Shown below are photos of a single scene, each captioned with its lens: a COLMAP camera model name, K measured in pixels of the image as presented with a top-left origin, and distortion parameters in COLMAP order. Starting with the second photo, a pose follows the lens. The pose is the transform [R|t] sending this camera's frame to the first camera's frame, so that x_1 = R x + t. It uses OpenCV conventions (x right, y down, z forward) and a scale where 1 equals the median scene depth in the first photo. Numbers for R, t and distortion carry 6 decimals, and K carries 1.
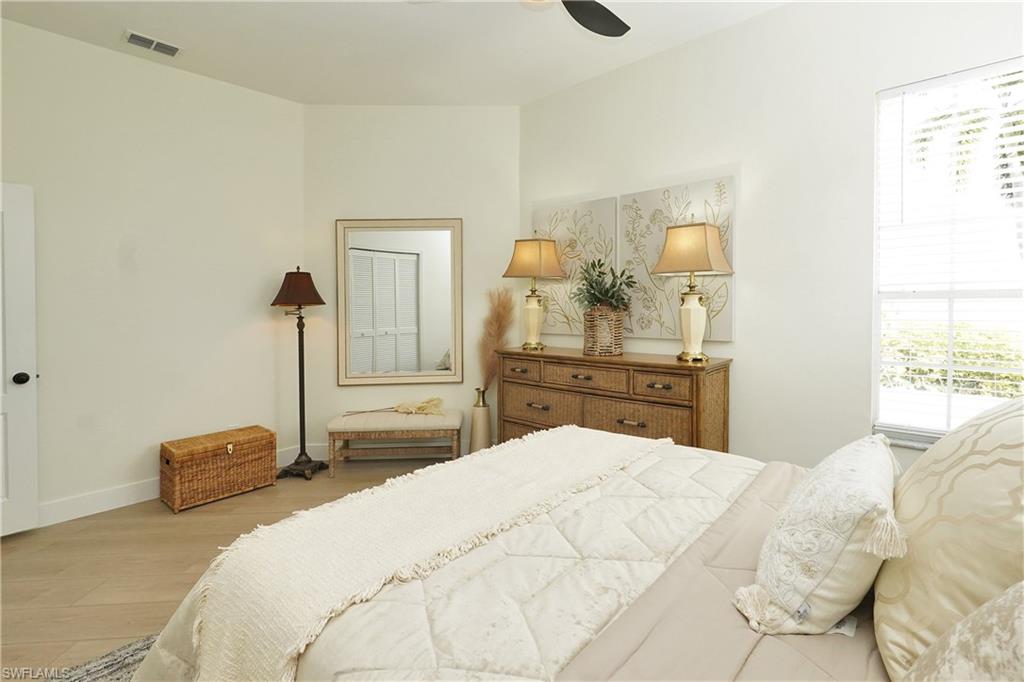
lens RADIAL K [[478.6, 0, 498.2], [0, 478.6, 322.2], [0, 0, 1]] dist [-0.030776, 0.010960]
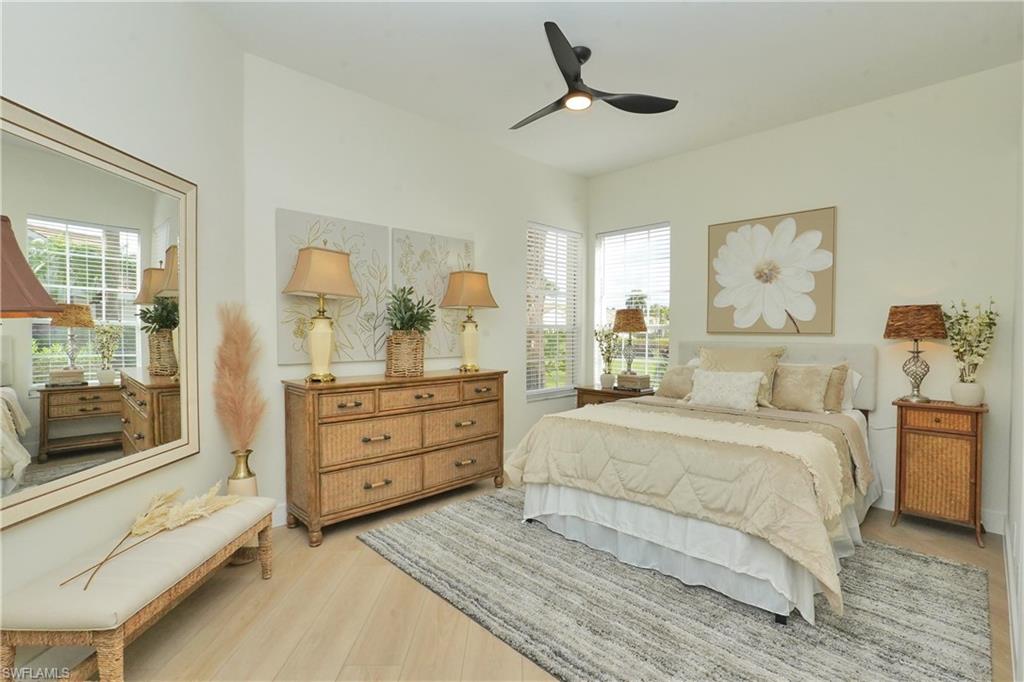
lens RADIAL K [[474.7, 0, 514.6], [0, 474.7, 340.9], [0, 0, 1]] dist [-0.002954, -0.000185]
pose [[0.028109, -0.020044, 0.999404, -0.843605], [0.022334, 0.999562, 0.019419, -0.024930], [-0.999355, 0.021775, 0.028545, 0.726283]]
